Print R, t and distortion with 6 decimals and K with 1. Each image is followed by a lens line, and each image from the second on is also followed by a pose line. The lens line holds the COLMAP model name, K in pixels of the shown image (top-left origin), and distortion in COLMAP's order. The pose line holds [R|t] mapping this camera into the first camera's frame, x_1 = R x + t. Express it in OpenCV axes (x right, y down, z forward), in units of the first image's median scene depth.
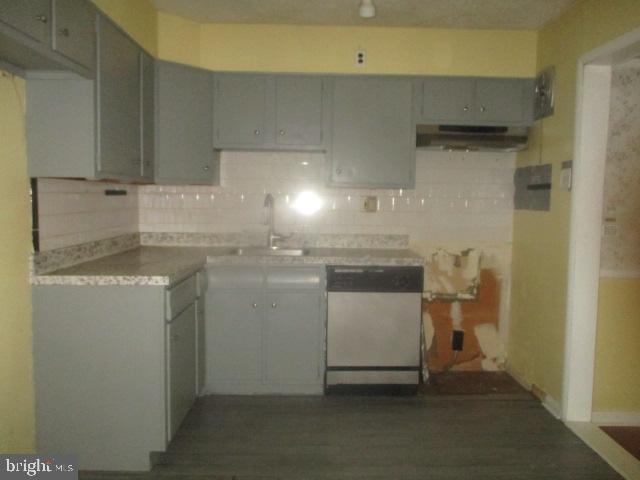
lens RADIAL K [[537.8, 0, 320.0], [0, 537.8, 240.0], [0, 0, 1]] dist [-0.009344, 0.000250]
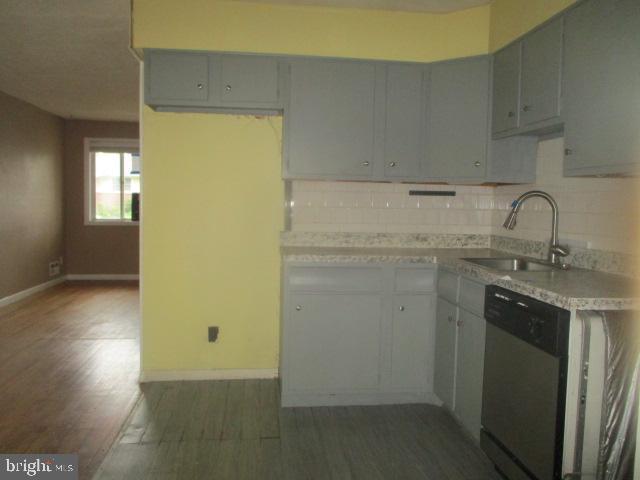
lens RADIAL K [[537.8, 0, 320.0], [0, 537.8, 240.0], [0, 0, 1]] dist [-0.009344, 0.000250]
pose [[0.104877, 0.054055, -0.993015, 0.650651], [-0.101966, 0.993844, 0.043331, -0.018251], [0.989244, 0.096709, 0.109743, 0.649822]]
